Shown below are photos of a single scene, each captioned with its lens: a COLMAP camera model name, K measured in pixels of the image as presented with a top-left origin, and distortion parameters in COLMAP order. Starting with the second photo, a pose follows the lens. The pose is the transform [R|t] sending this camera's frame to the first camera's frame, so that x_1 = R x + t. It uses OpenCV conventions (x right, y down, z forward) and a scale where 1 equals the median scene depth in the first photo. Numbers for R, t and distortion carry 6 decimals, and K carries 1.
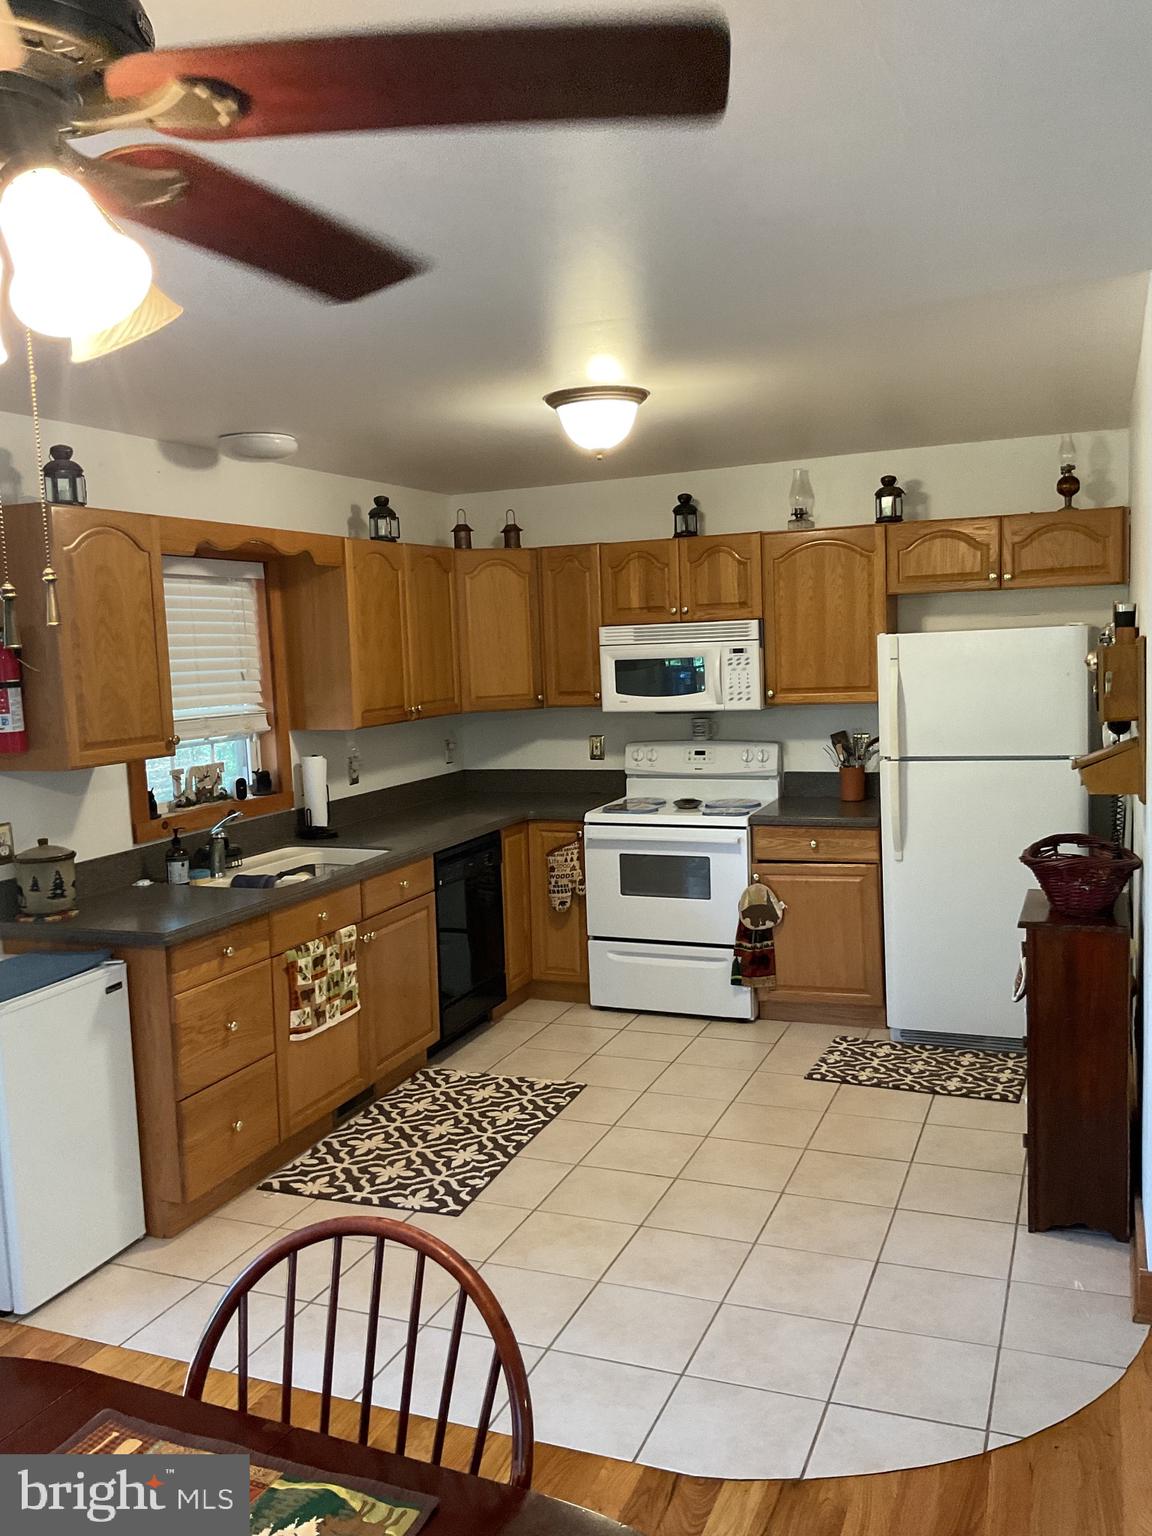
lens RADIAL K [[1272.0, 0, 576.0], [0, 1272.0, 768.0], [0, 0, 1]] dist [0.036967, -0.088729]
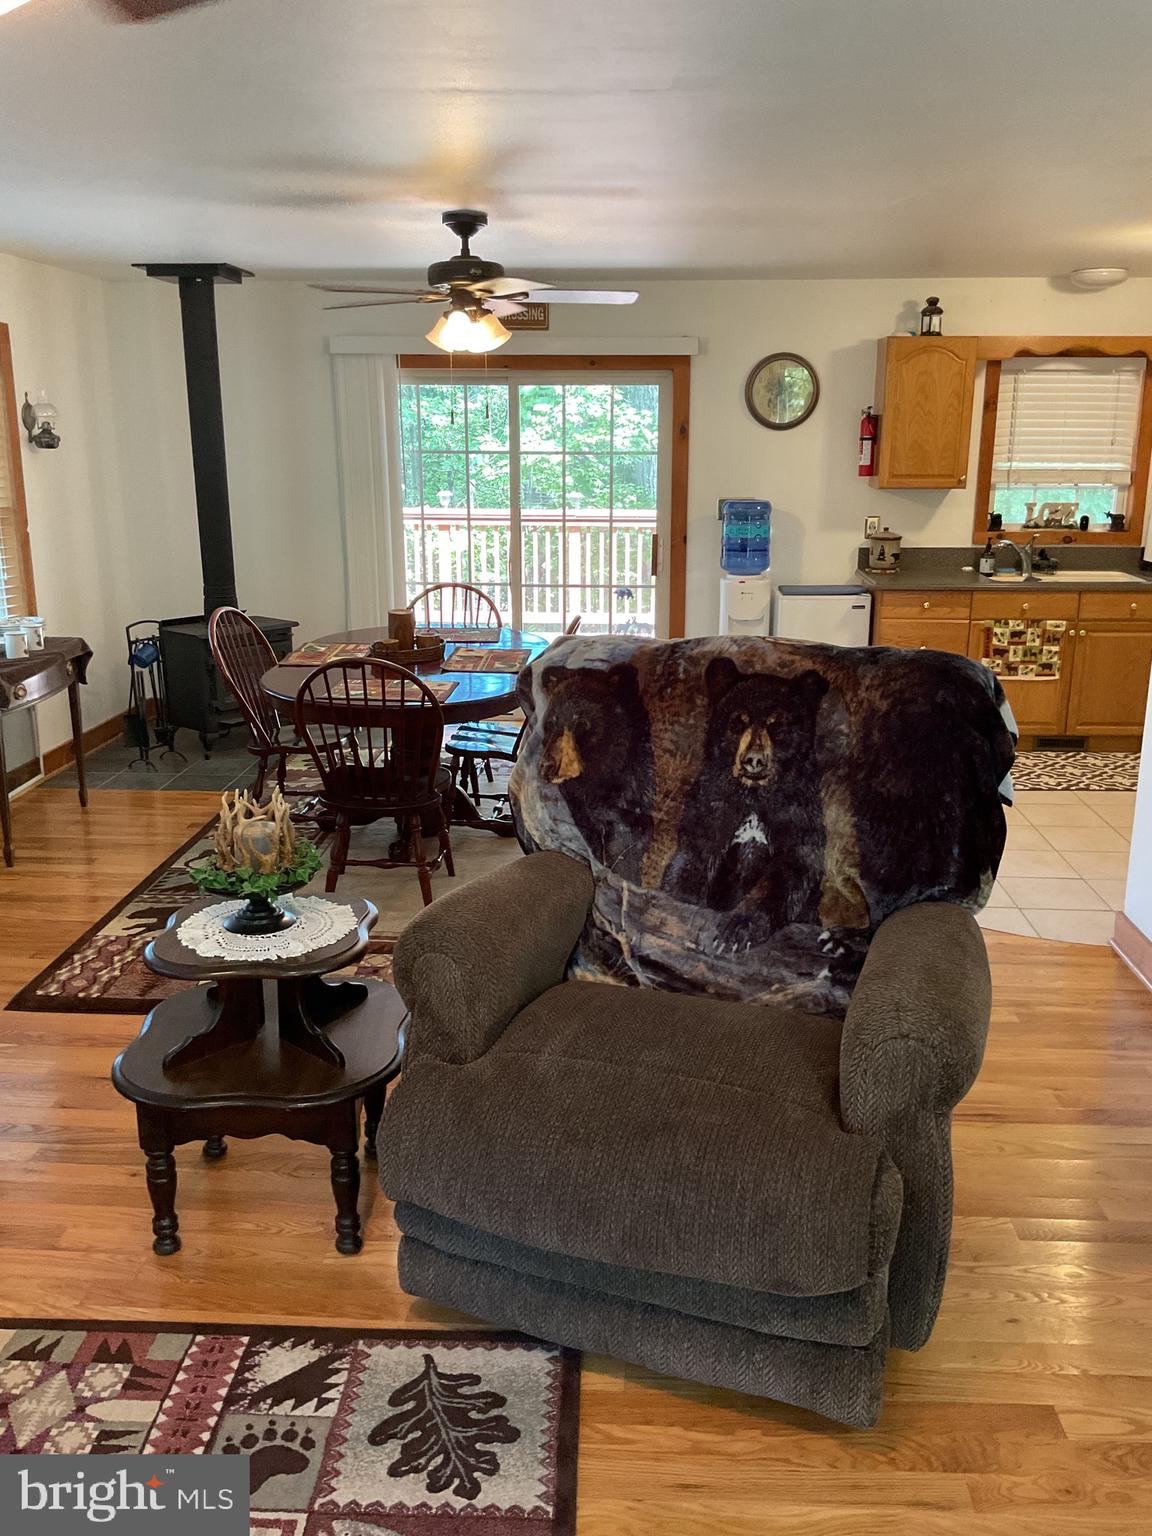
lens RADIAL K [[1272.0, 0, 576.0], [0, 1272.0, 768.0], [0, 0, 1]] dist [0.036967, -0.088729]
pose [[0.341020, 0.289612, -0.894332, 1.020942], [-0.108119, 0.957131, 0.268721, -0.049891], [0.933818, 0.005055, 0.357713, -0.049340]]
